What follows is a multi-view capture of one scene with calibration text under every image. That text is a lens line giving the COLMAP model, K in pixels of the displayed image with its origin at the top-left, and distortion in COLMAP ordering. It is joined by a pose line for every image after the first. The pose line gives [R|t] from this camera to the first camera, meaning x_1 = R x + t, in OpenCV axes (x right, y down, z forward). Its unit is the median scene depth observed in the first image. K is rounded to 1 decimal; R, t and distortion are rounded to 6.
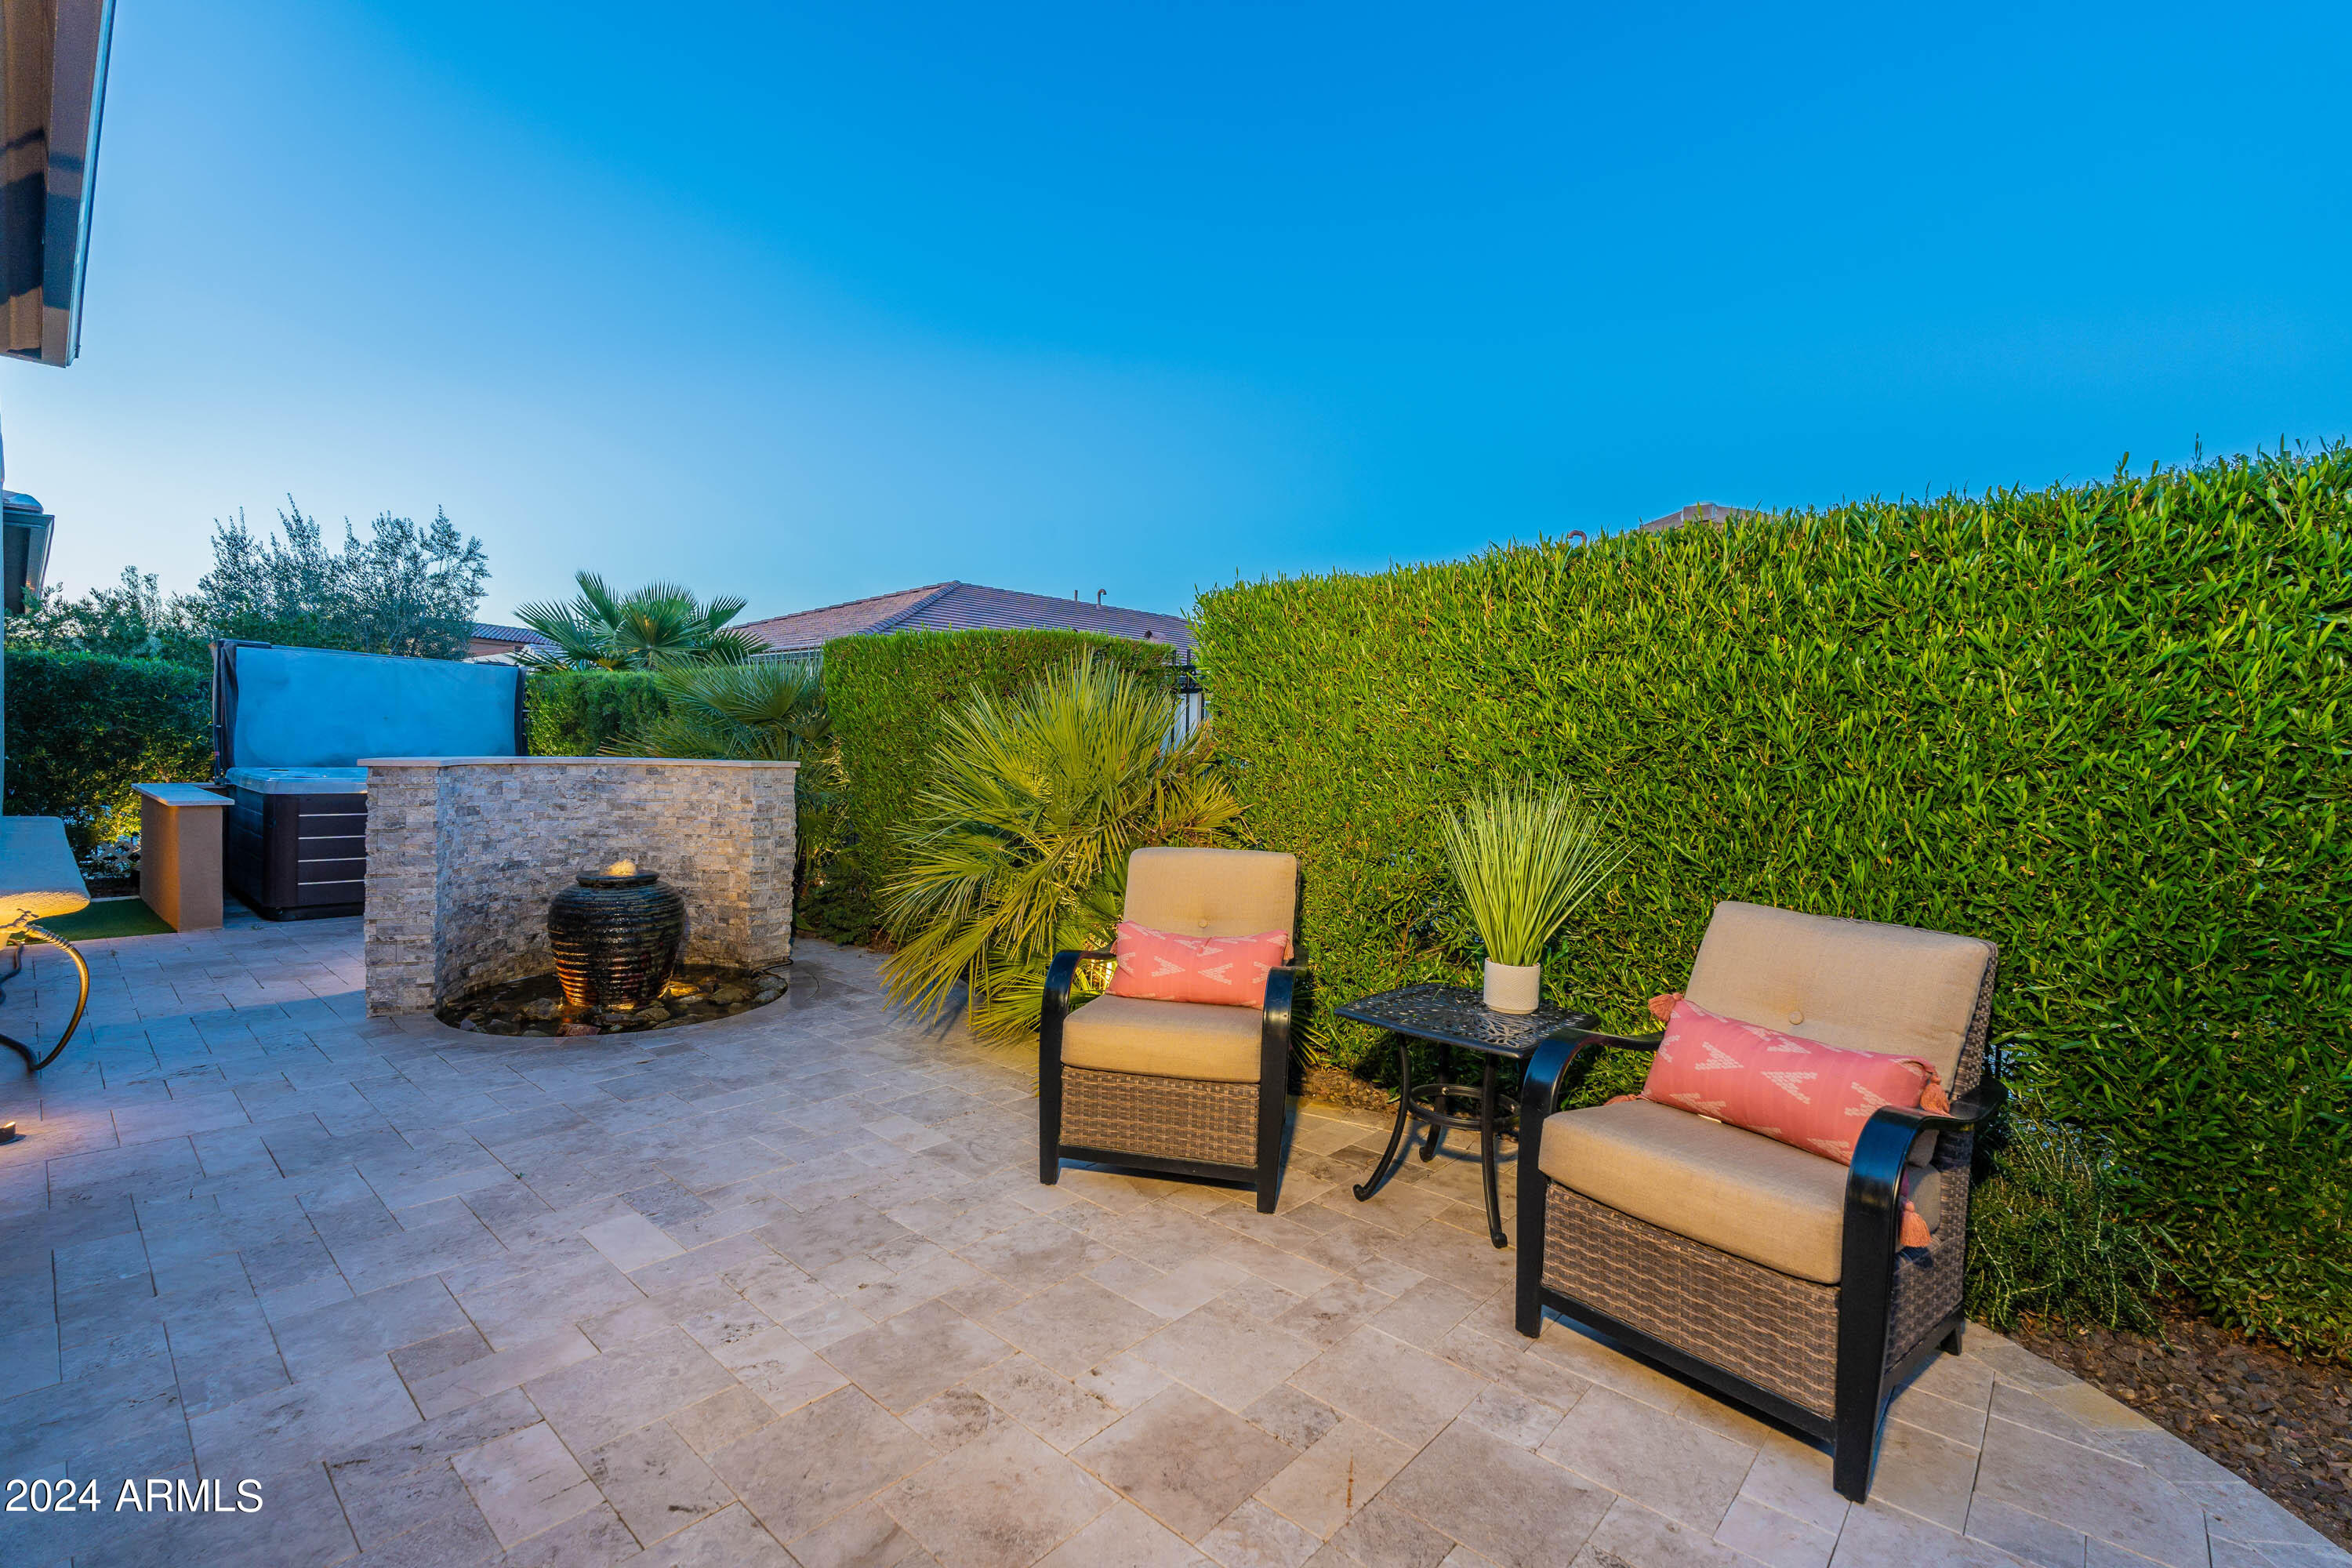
lens RADIAL K [[1044.6, 0, 1167.3], [0, 1044.6, 763.1], [0, 0, 1]] dist [-0.002129, -0.000196]
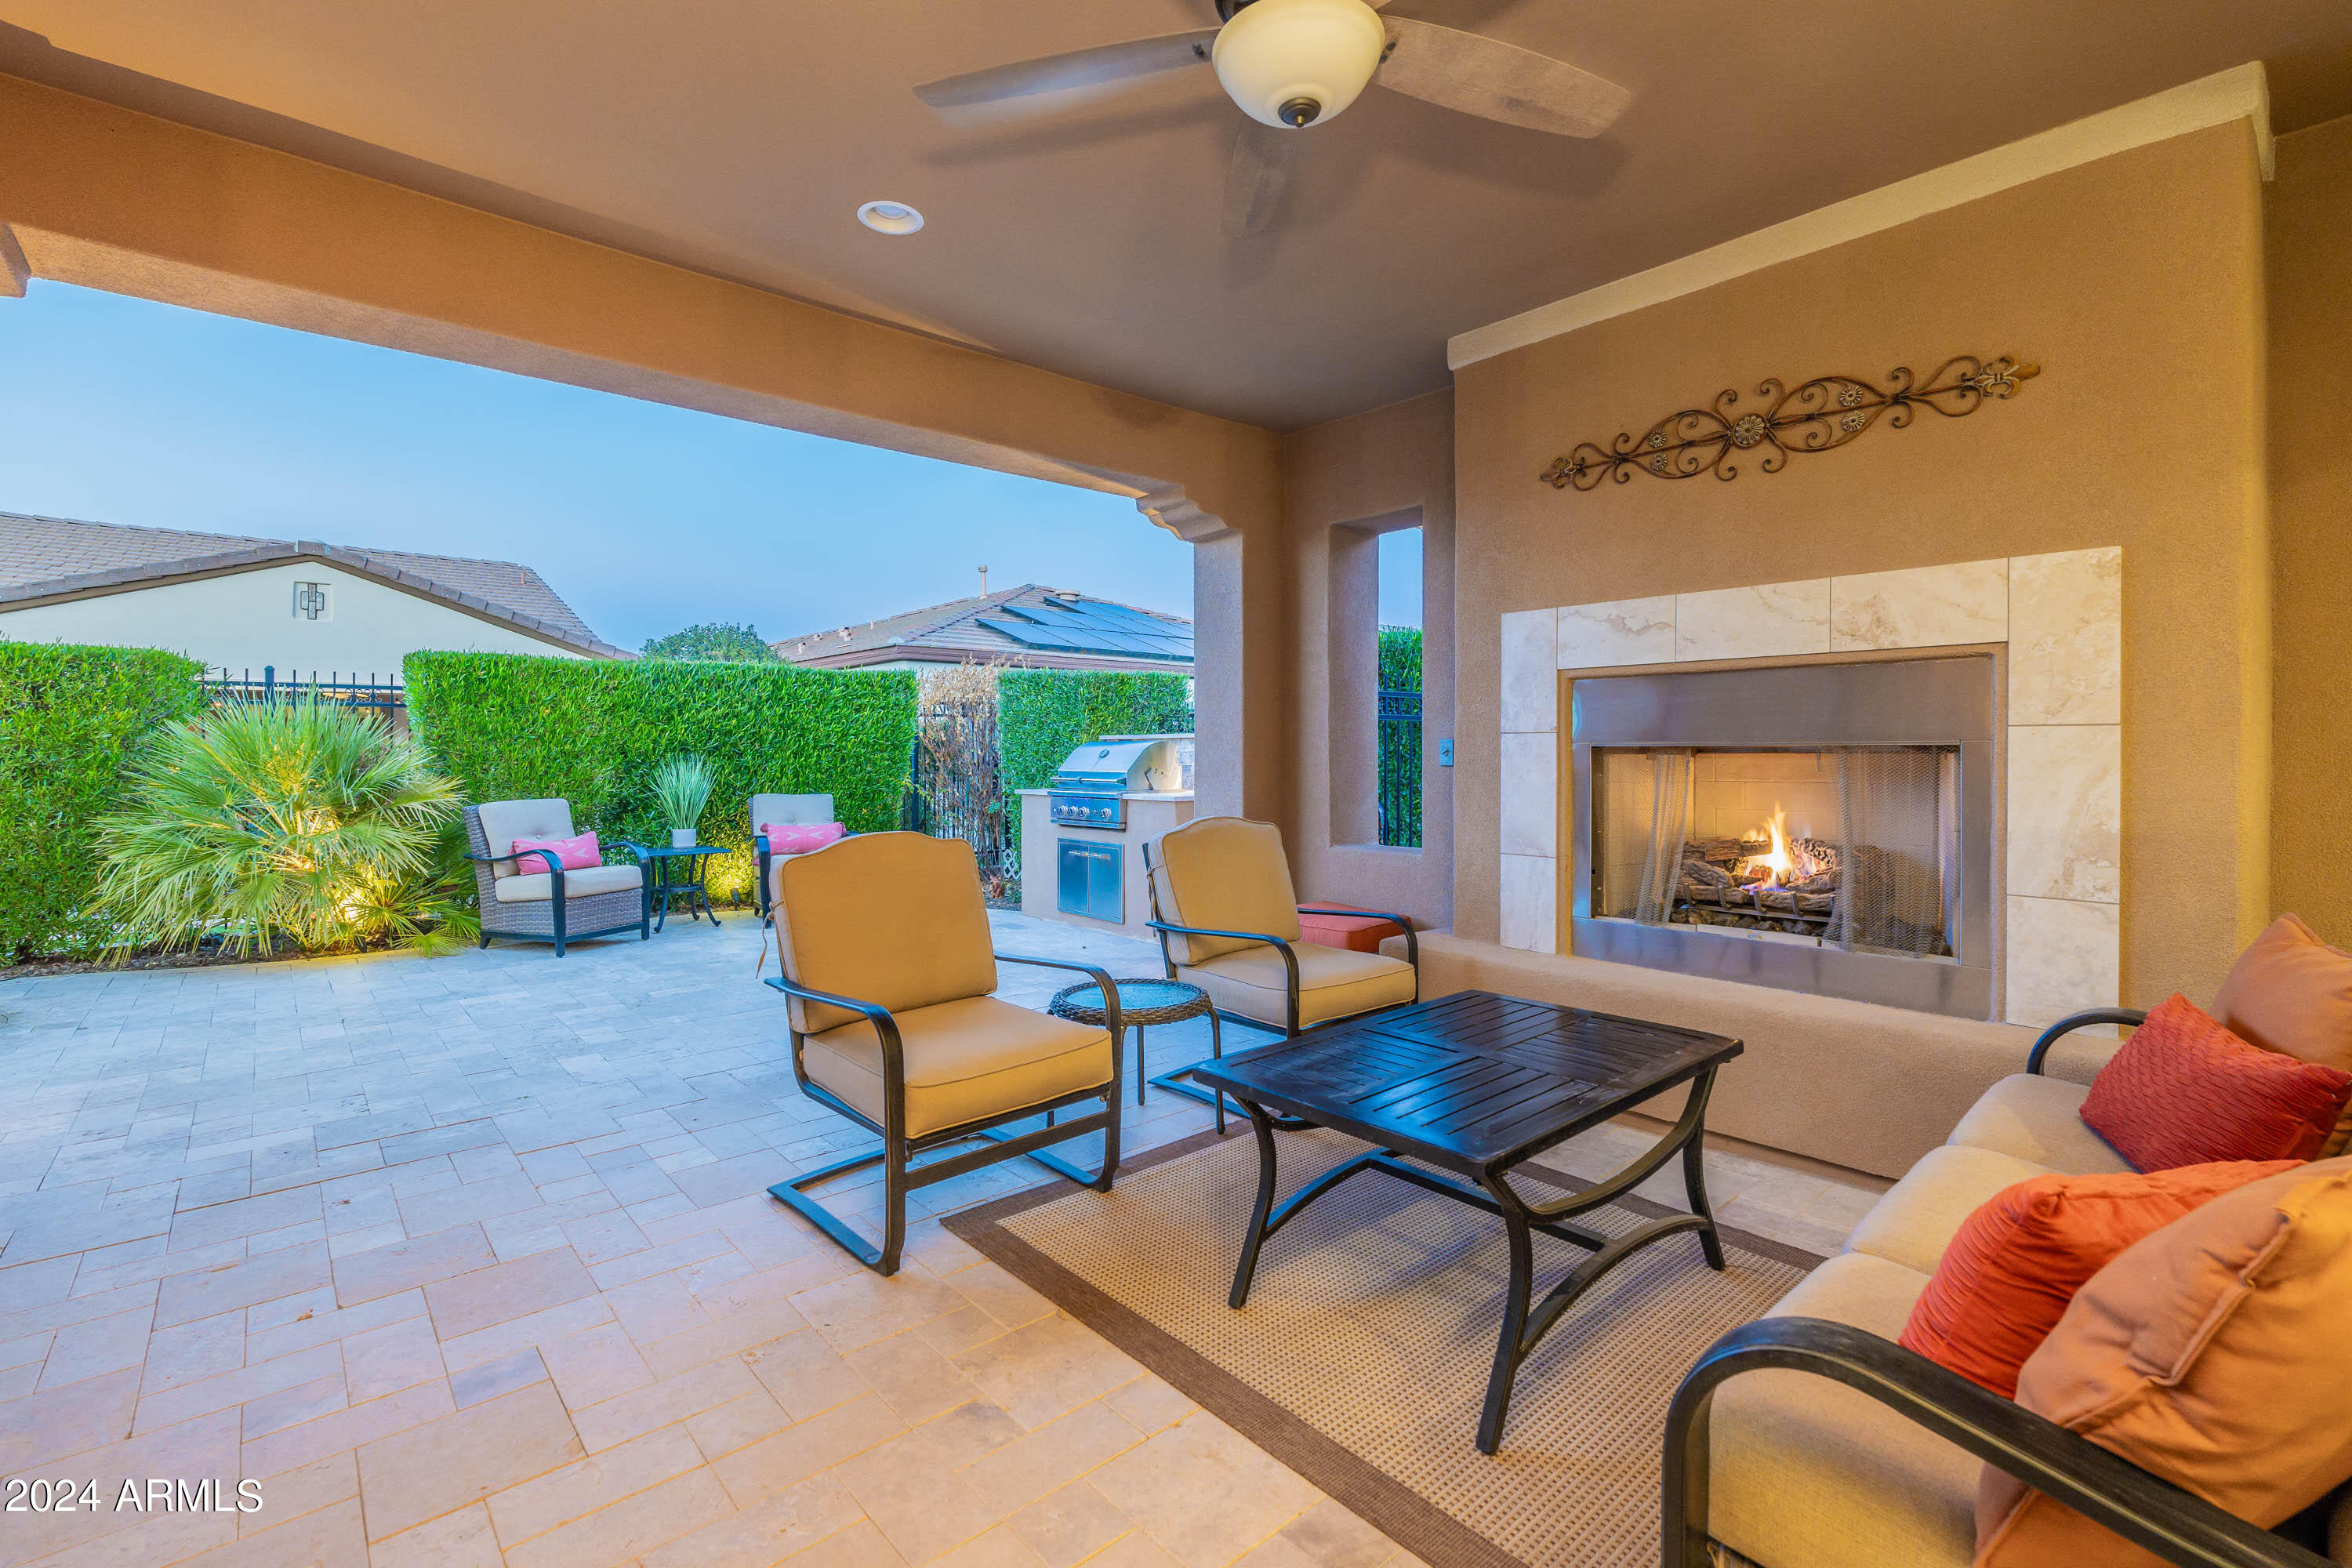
lens RADIAL K [[1040.7, 0, 1174.7], [0, 1040.7, 760.0], [0, 0, 1]] dist [-0.002421, -0.000299]
pose [[0.112218, -0.032318, 0.993158, -1.303158], [0.022015, 0.999307, 0.030030, -0.016326], [-0.993440, 0.018494, 0.112852, -0.294903]]
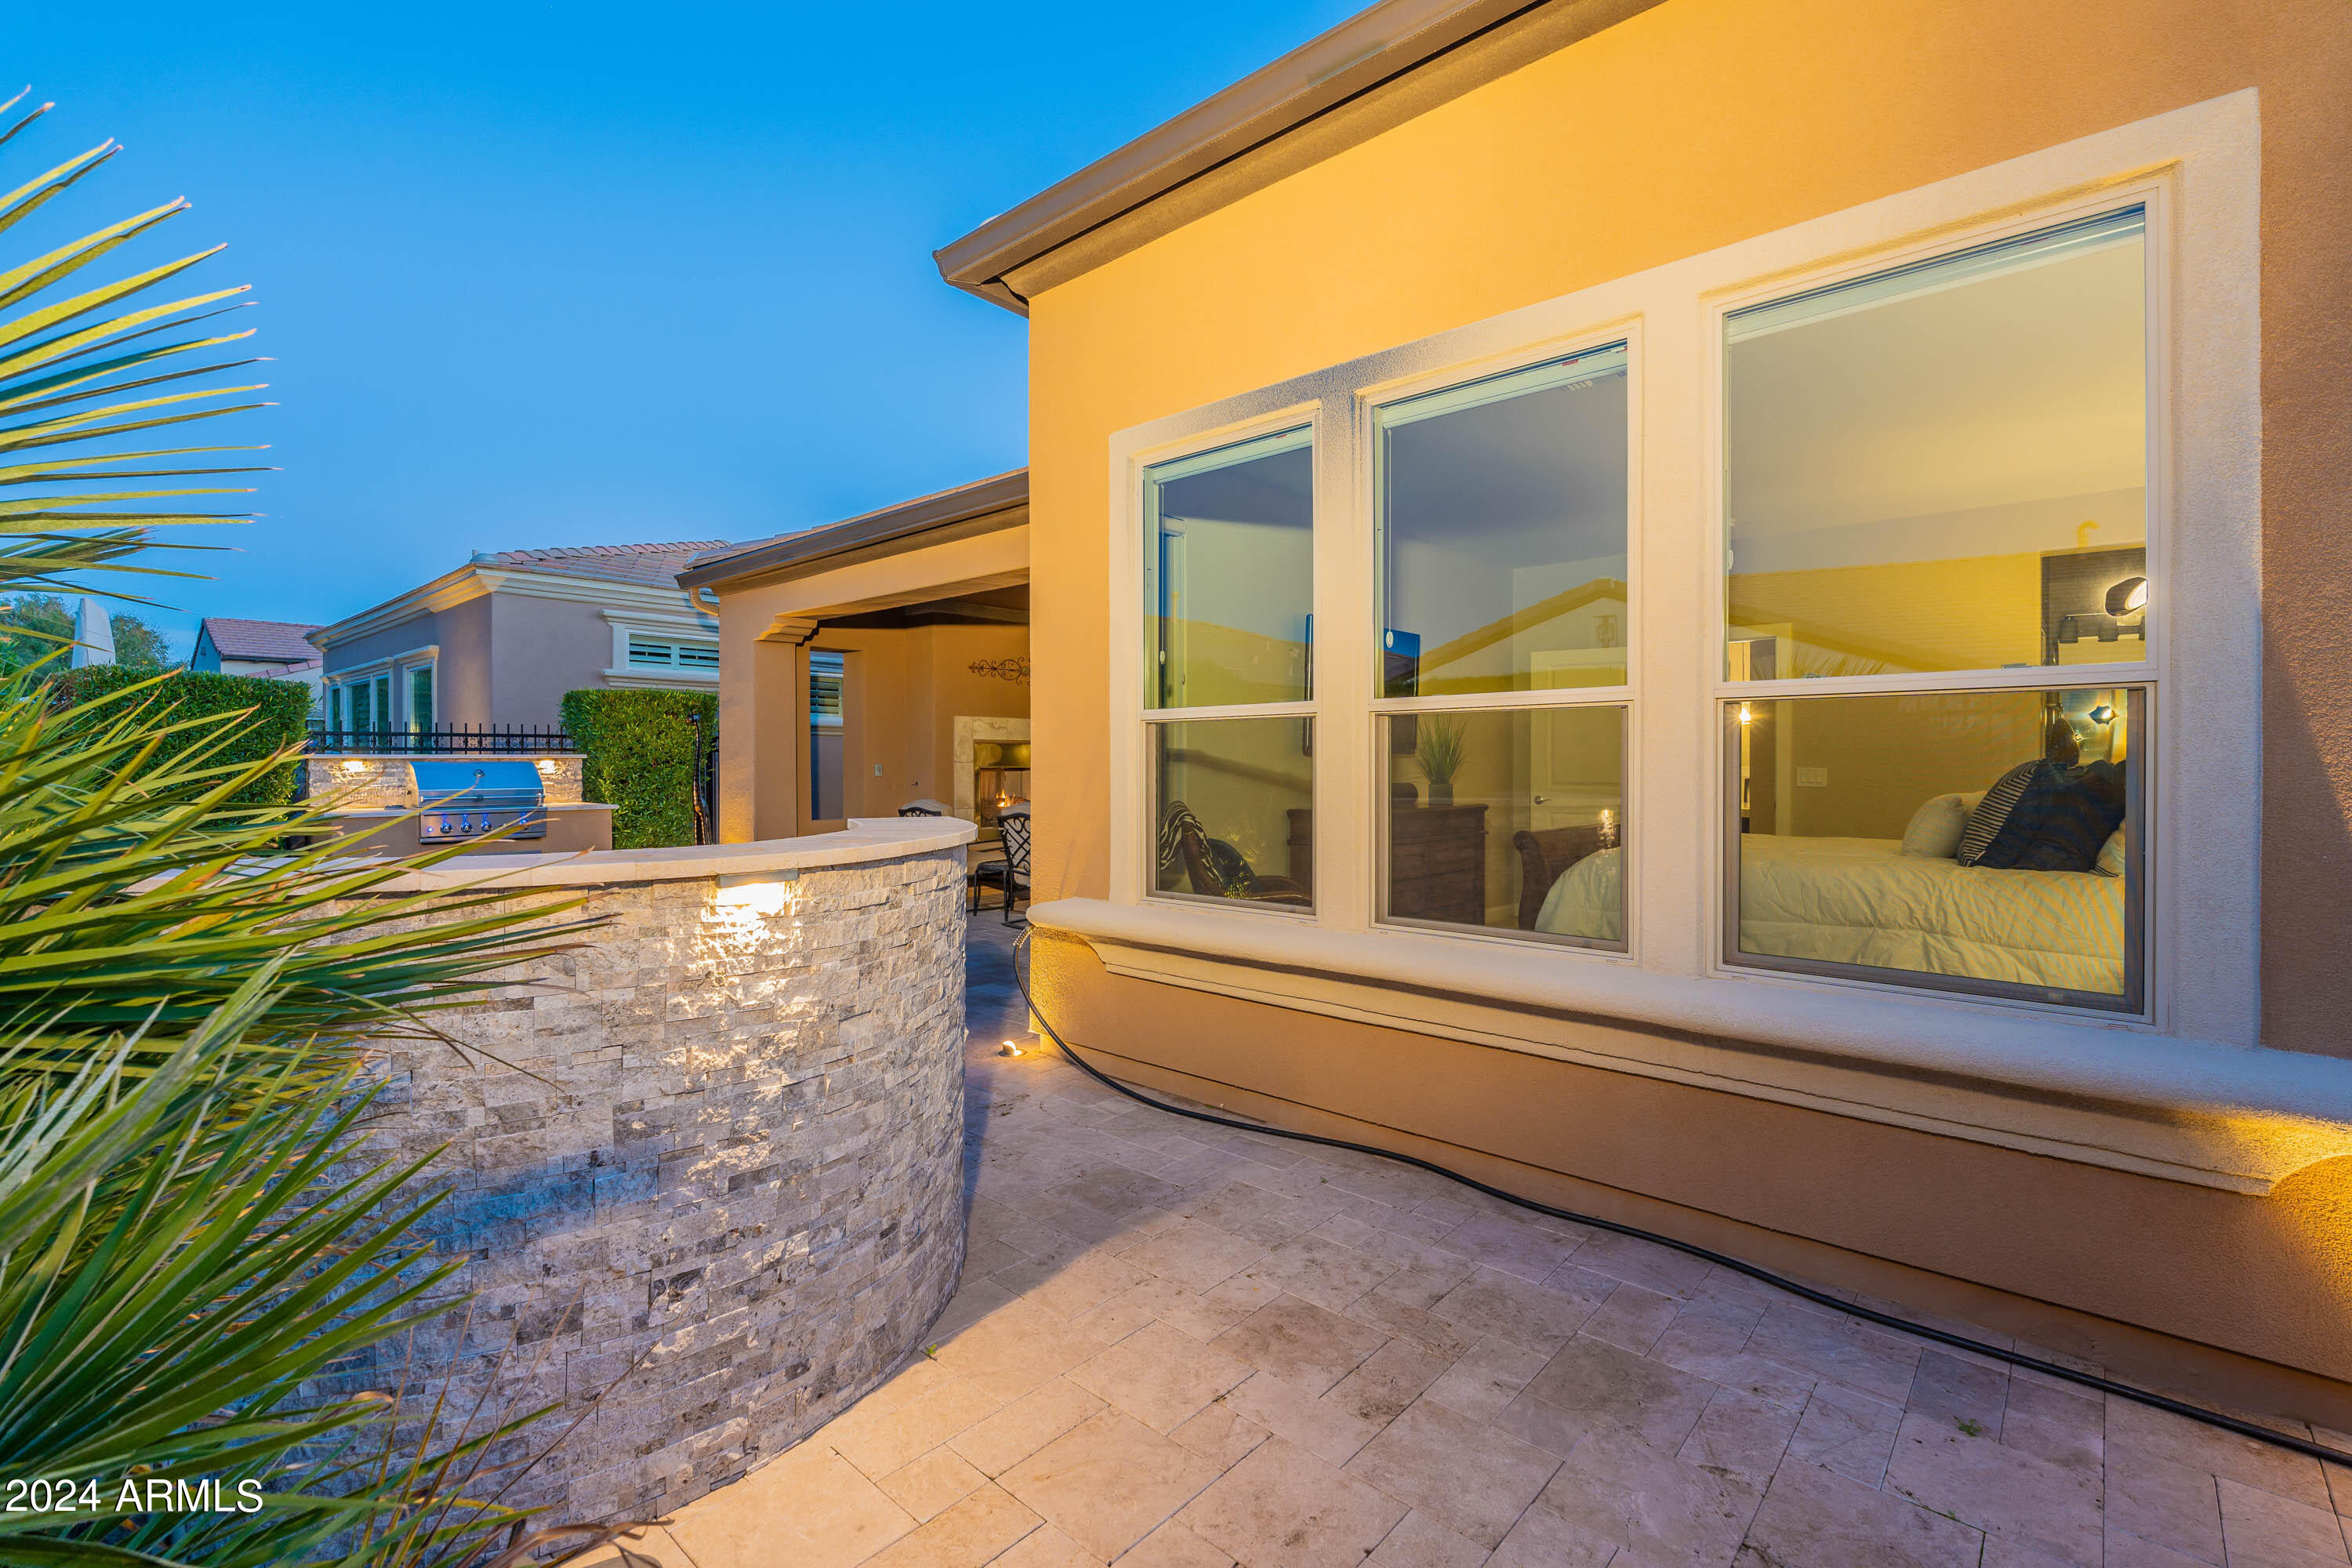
lens RADIAL K [[1044.2, 0, 1175.1], [0, 1044.2, 743.1], [0, 0, 1]] dist [-0.002653, 0.000186]
pose [[-0.999723, -0.023282, -0.003510, -0.899773], [-0.023281, 0.999729, -0.000441, -0.055616], [0.003519, -0.000359, -0.999994, 1.666342]]
